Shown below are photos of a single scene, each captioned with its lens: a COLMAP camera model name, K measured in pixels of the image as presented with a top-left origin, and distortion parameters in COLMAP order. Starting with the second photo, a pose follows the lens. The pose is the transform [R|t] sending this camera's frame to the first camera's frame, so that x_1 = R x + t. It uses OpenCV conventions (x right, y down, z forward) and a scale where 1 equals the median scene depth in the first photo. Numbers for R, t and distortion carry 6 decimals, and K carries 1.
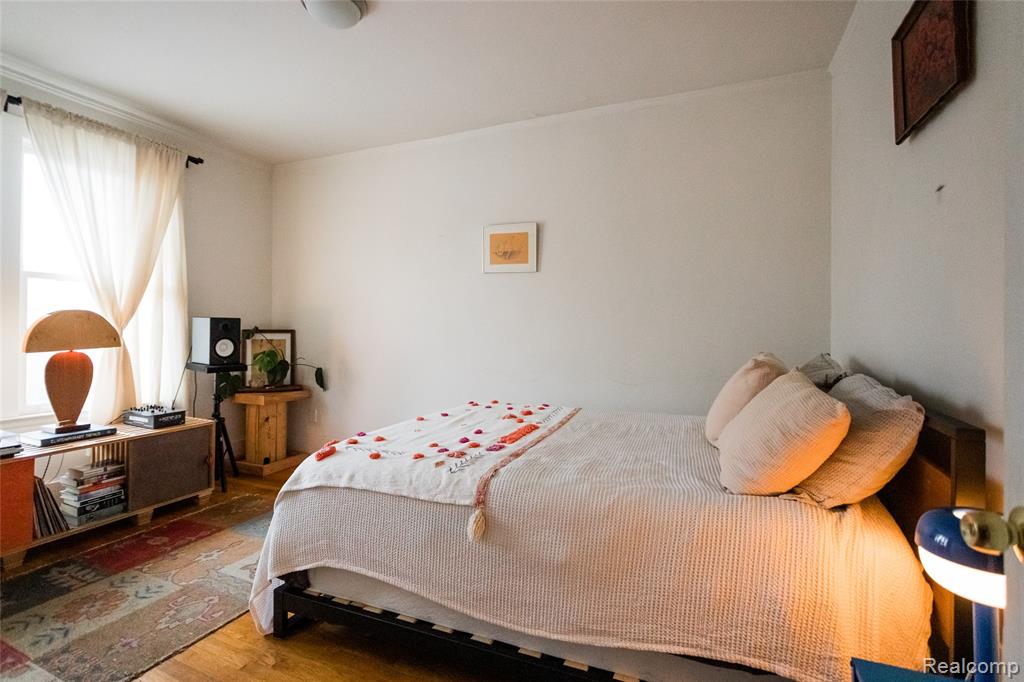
lens RADIAL K [[490.1, 0, 511.8], [0, 490.1, 340.5], [0, 0, 1]] dist [0.001331, 0.001402]
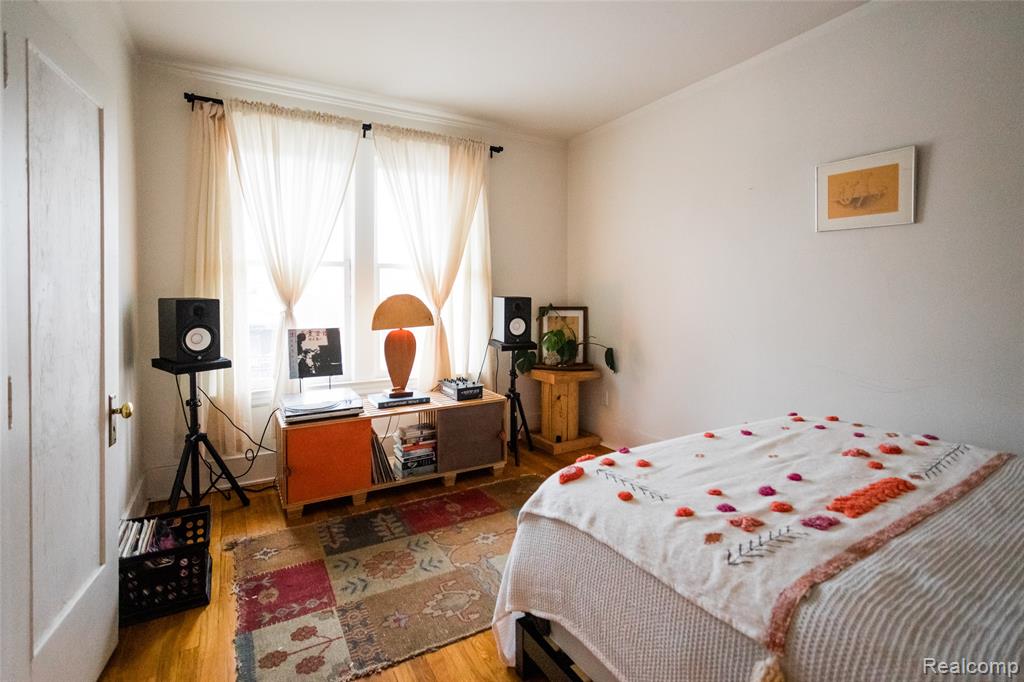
lens RADIAL K [[490.1, 0, 502.7], [0, 490.1, 309.3], [0, 0, 1]] dist [0.001331, 0.001402]
pose [[0.795957, 0.009798, -0.605273, 0.014470], [-0.006235, 0.999949, 0.007989, -0.037552], [0.605321, -0.002585, 0.795978, 0.210601]]
